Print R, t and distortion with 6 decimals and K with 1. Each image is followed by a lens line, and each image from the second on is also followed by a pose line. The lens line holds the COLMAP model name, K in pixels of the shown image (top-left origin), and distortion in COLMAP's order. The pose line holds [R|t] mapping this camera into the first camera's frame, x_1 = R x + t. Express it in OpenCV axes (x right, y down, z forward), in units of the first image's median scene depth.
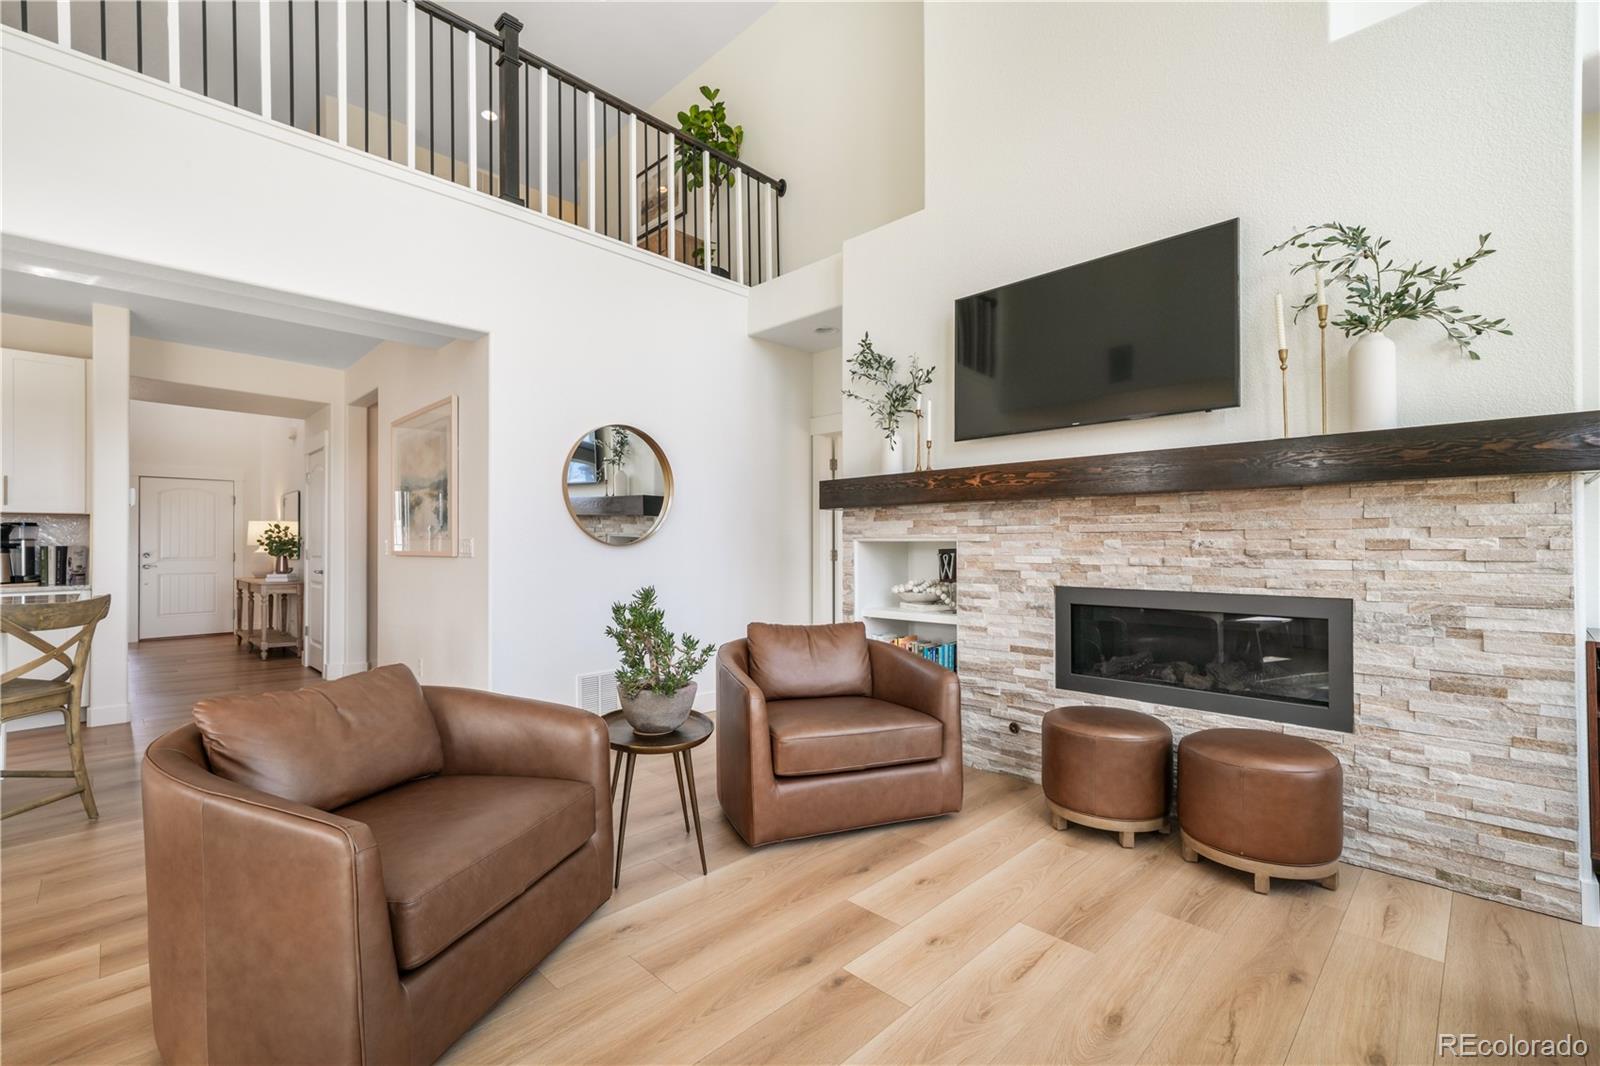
lens RADIAL K [[692.7, 0, 777.0], [0, 692.7, 535.9], [0, 0, 1]] dist [0.005188, 0.001545]
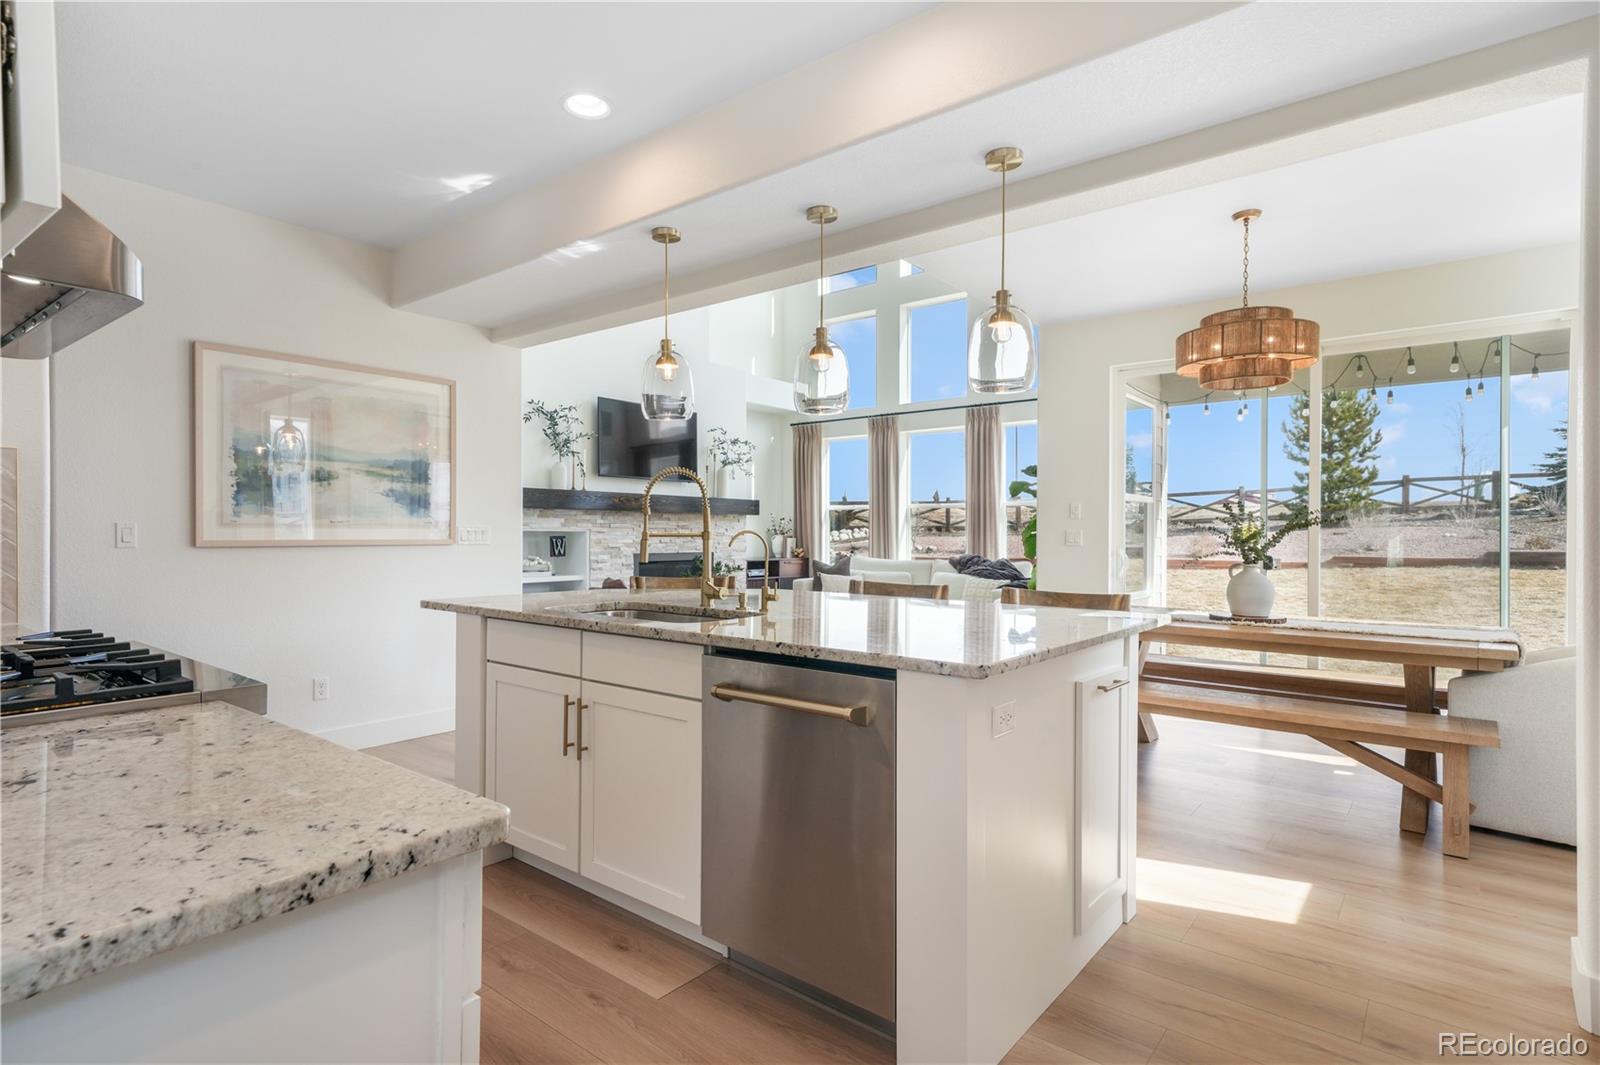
lens RADIAL K [[840.3, 0, 795.7], [0, 840.3, 542.3], [0, 0, 1]] dist [0.001536, -0.000022]
pose [[-0.122864, -0.007033, 0.992399, -2.073102], [-0.012390, 0.999908, 0.005552, 0.017810], [-0.992346, -0.011614, -0.122940, 0.799564]]
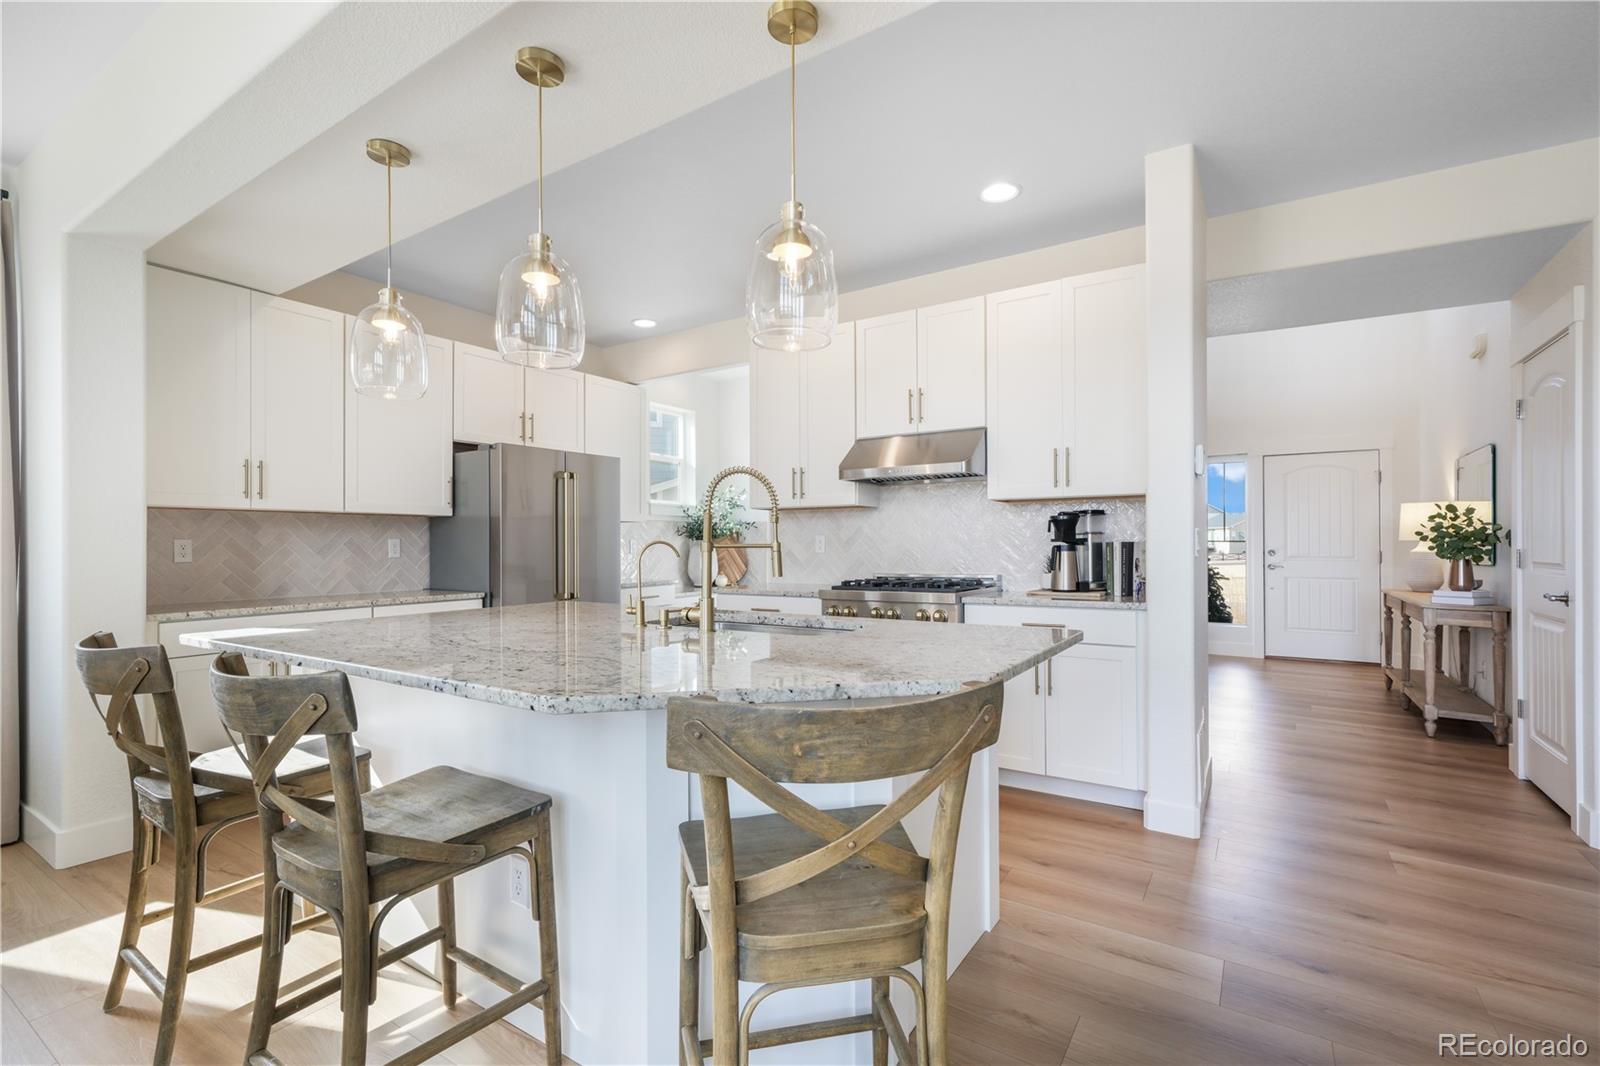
lens RADIAL K [[714.4, 0, 814.2], [0, 714.4, 539.4], [0, 0, 1]] dist [0.009975, 0.000641]
pose [[0.233838, -0.000115, -0.972276, -0.518897], [0.012627, 0.999916, 0.002918, 0.007855], [0.972194, -0.012960, 0.233820, 0.683918]]
